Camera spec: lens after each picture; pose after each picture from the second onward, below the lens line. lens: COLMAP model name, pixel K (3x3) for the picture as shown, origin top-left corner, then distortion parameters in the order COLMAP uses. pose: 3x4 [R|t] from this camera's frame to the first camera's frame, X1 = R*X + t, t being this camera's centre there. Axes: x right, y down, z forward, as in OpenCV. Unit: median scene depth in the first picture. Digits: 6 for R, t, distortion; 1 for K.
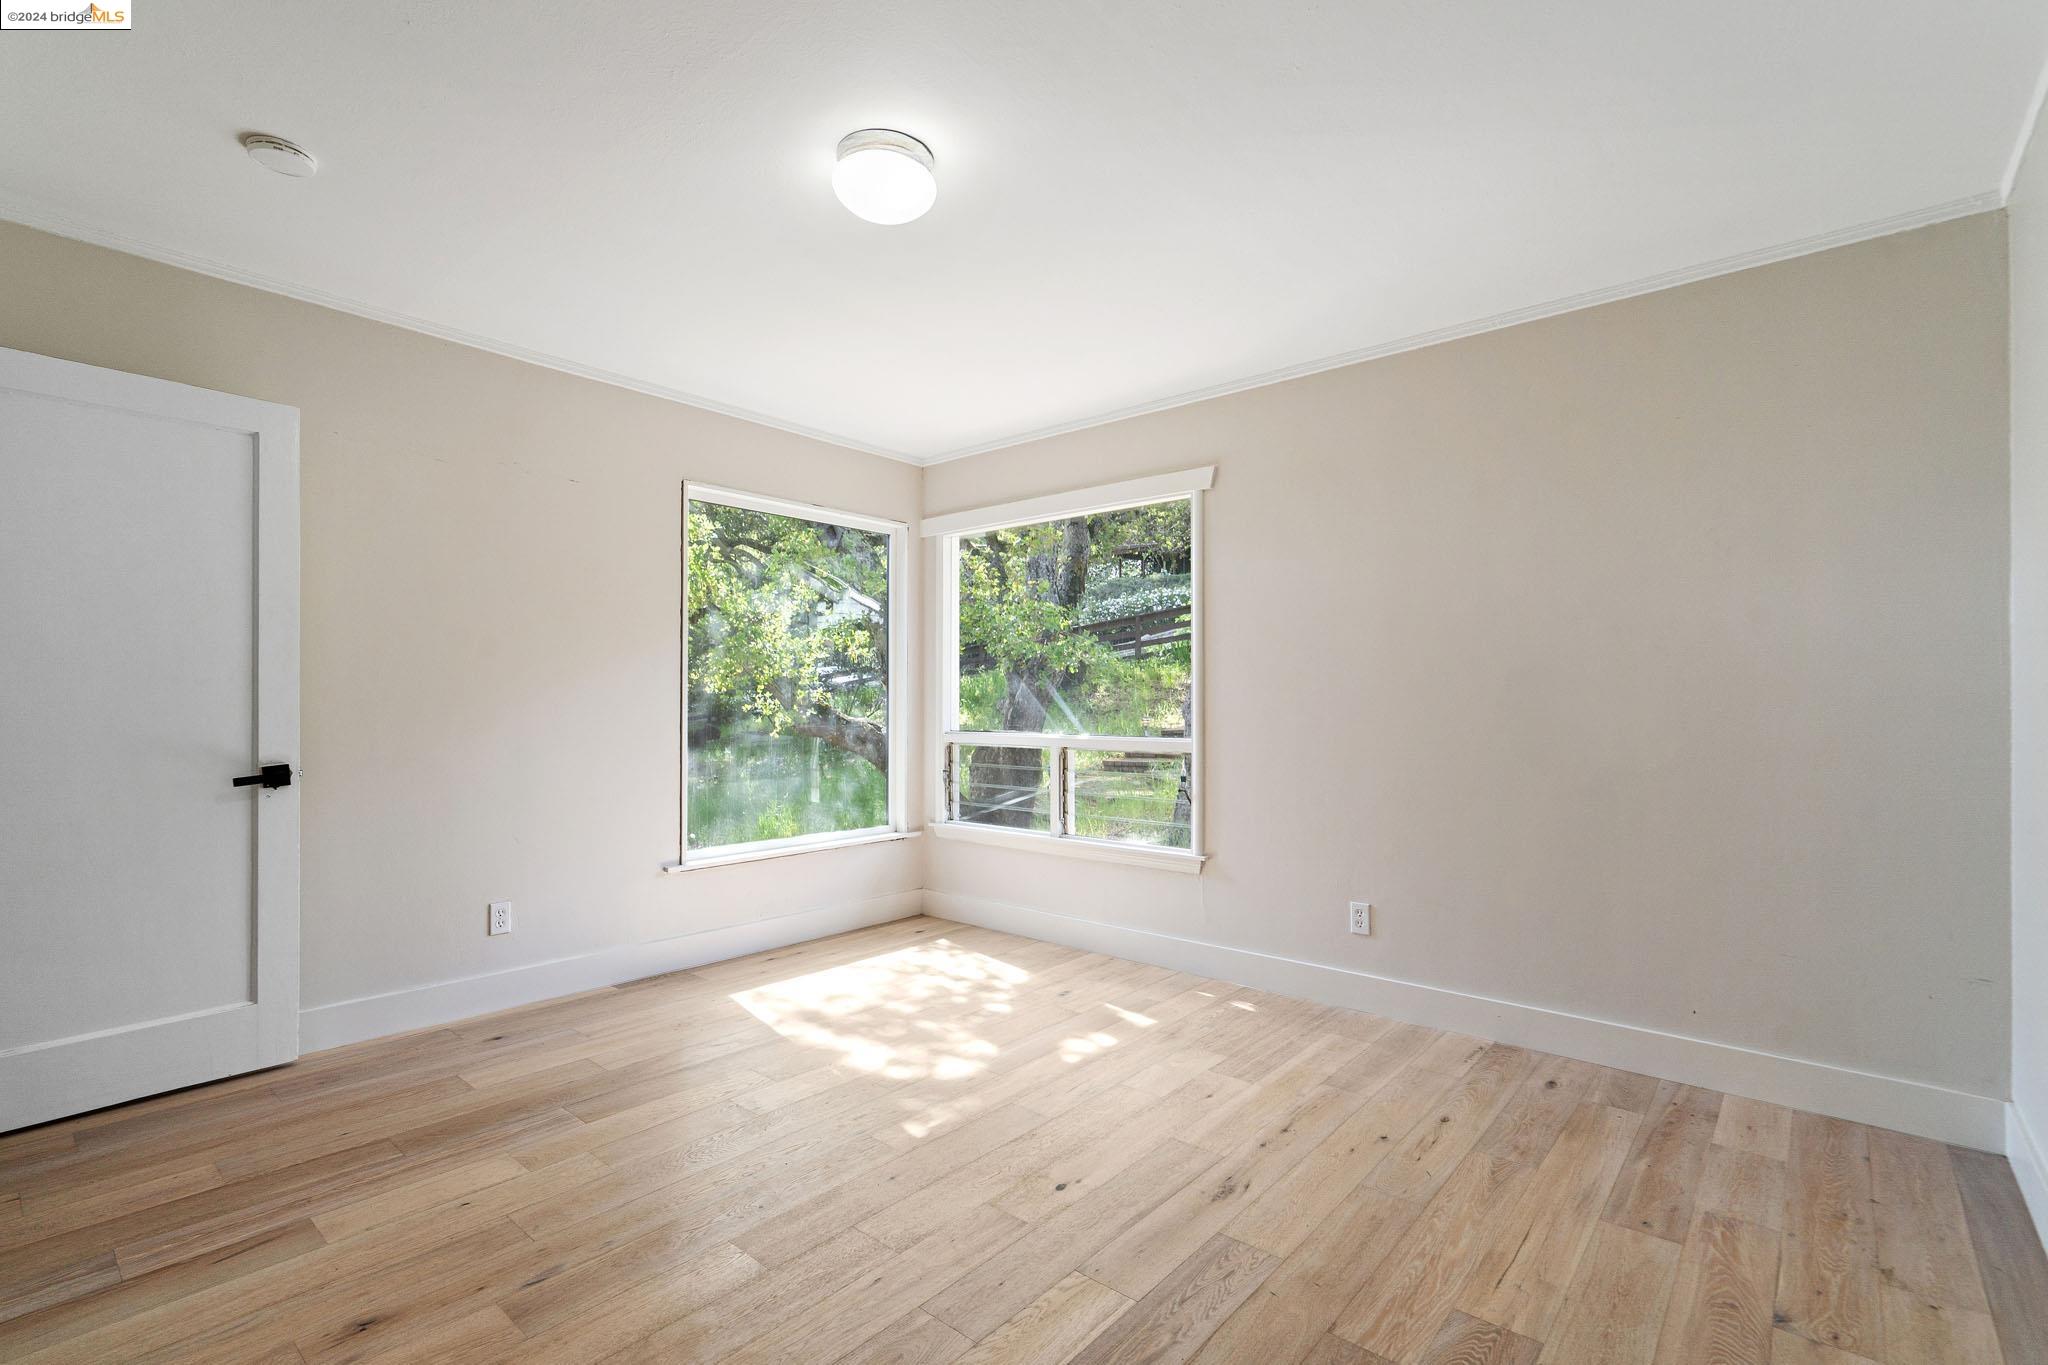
lens RADIAL K [[950.5, 0, 1020.8], [0, 950.5, 693.0], [0, 0, 1]] dist [-0.002692, 0.001080]
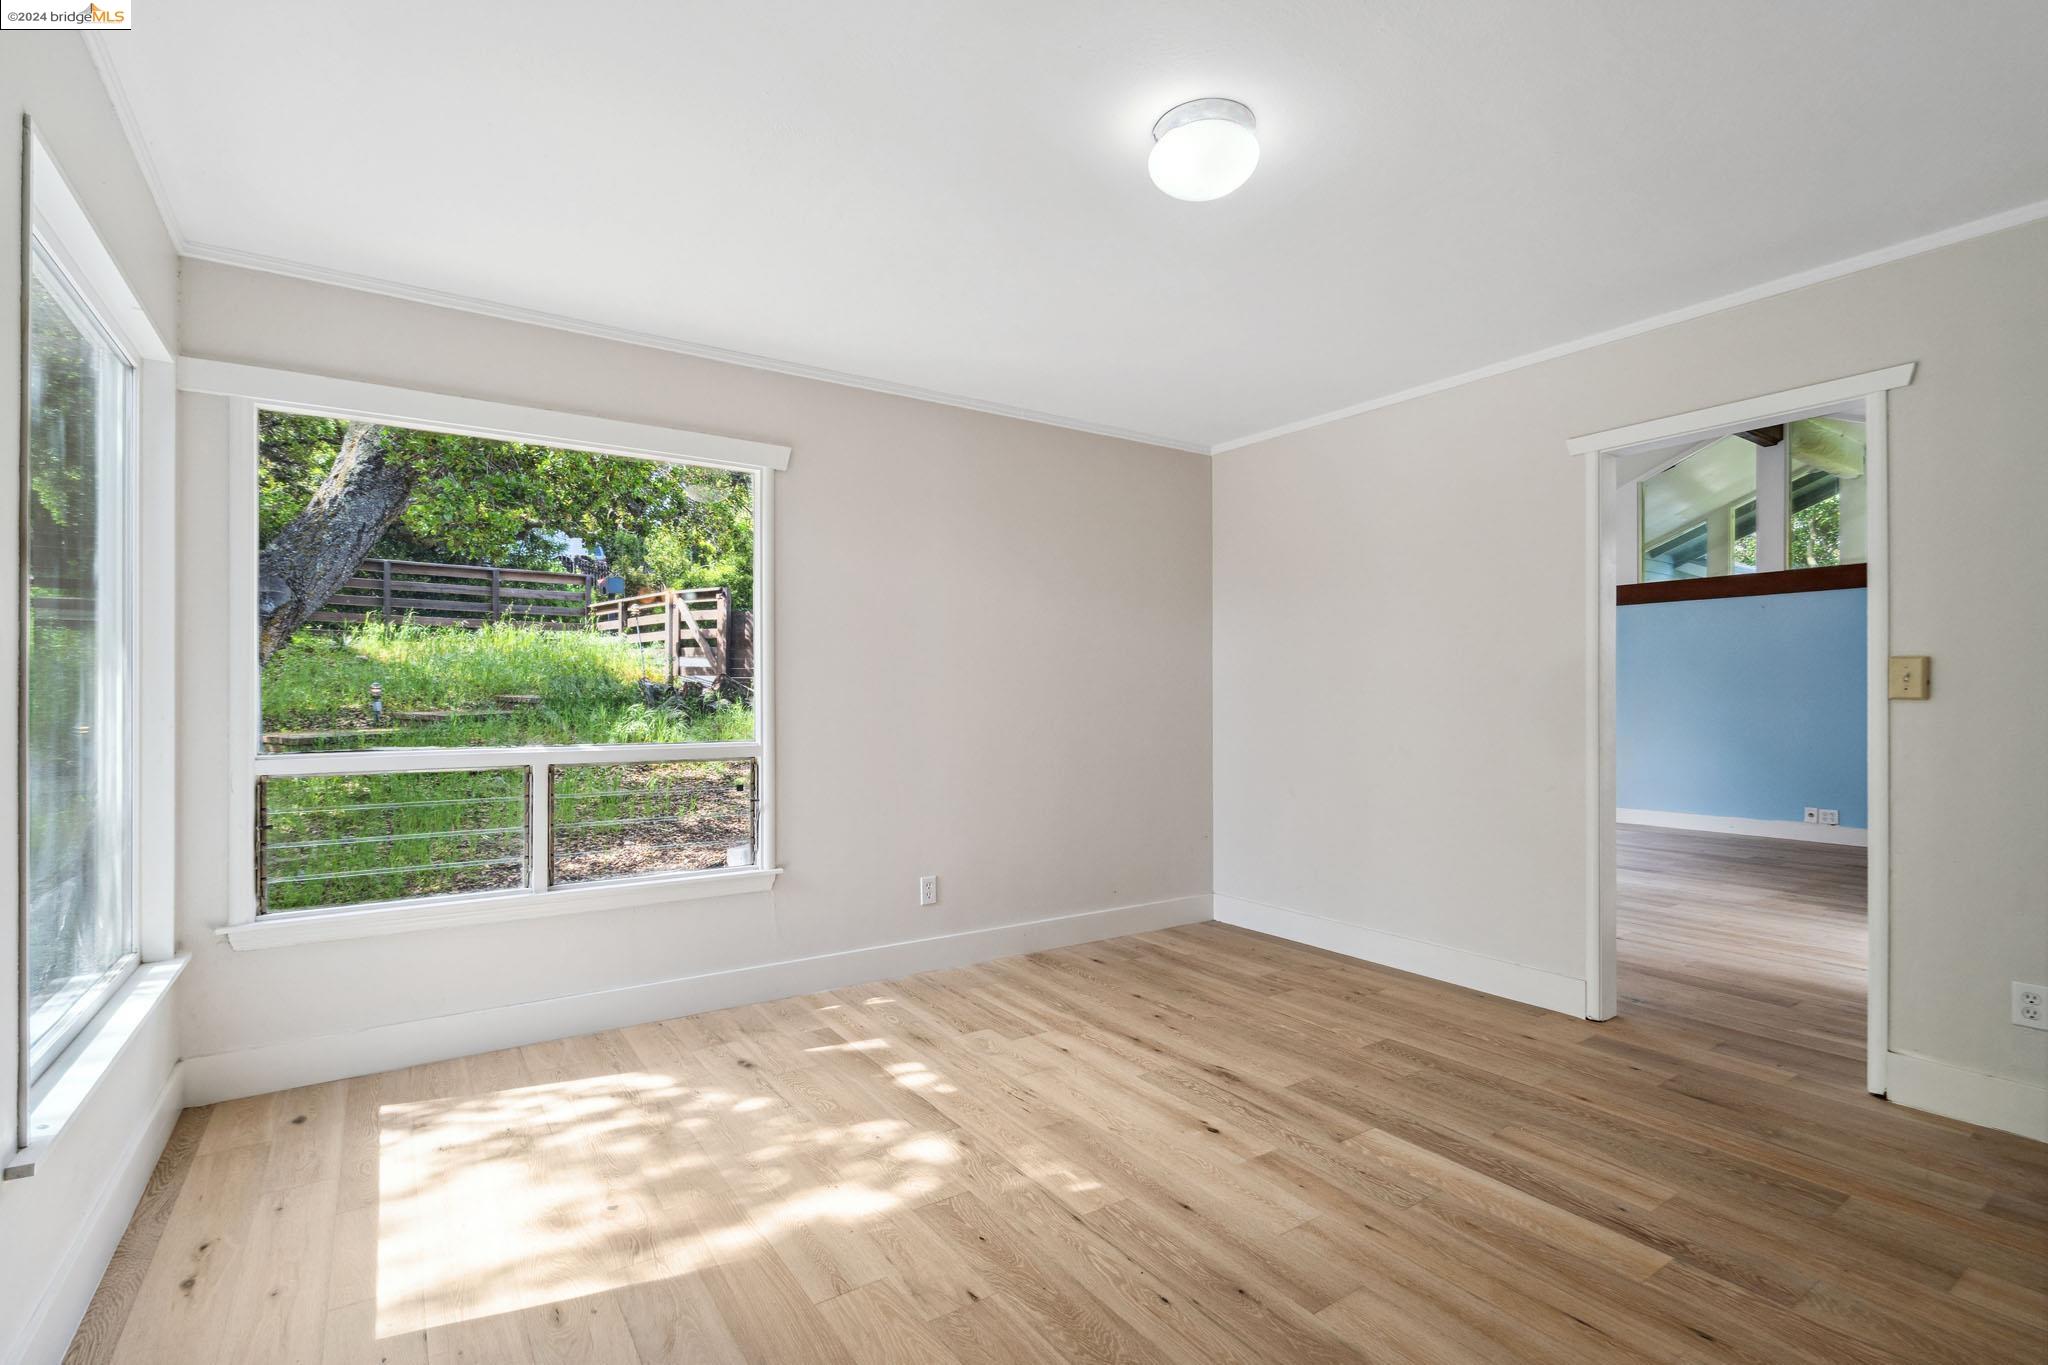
lens RADIAL K [[950.5, 0, 1025.5], [0, 950.5, 687.7], [0, 0, 1]] dist [-0.002692, 0.001080]
pose [[0.239585, 0.004258, 0.970866, -0.734165], [-0.010349, 0.999945, -0.001832, -0.005174], [-0.970820, -0.009608, 0.239615, 0.624293]]
